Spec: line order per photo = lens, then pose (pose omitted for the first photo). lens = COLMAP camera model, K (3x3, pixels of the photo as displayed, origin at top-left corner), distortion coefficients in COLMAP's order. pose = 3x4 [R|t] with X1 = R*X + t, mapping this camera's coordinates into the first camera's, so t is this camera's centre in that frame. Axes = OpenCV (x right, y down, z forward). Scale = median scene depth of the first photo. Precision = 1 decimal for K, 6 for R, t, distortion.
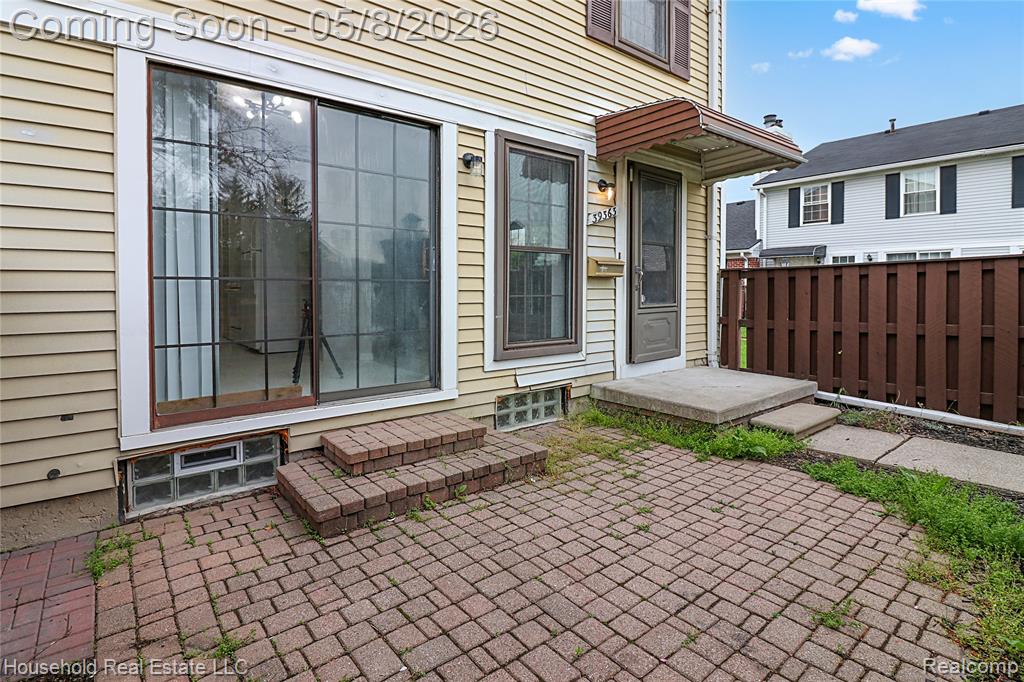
lens RADIAL K [[482.9, 0, 483.9], [0, 482.9, 305.4], [0, 0, 1]] dist [-0.004360, -0.000150]
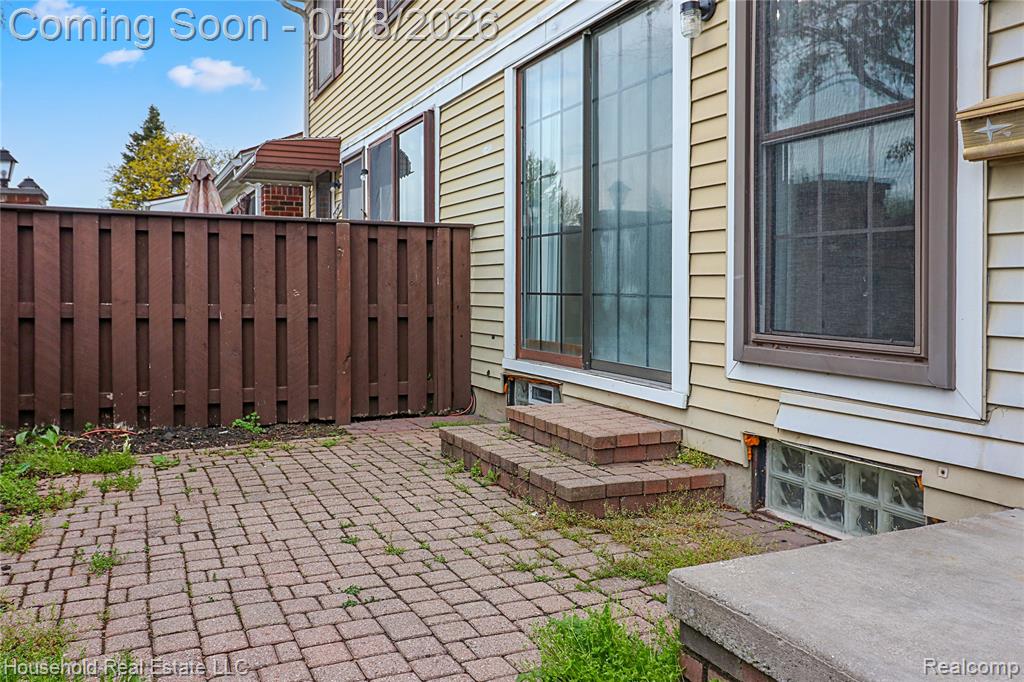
lens RADIAL K [[856.7, 0, 508.1], [0, 856.7, 294.4], [0, 0, 1]] dist [0.033325, 0.001802]
pose [[-0.217333, 0.010860, -0.976037, 1.200494], [-0.032668, 0.999297, 0.018393, 0.039734], [0.975551, 0.035882, -0.216826, 1.159563]]
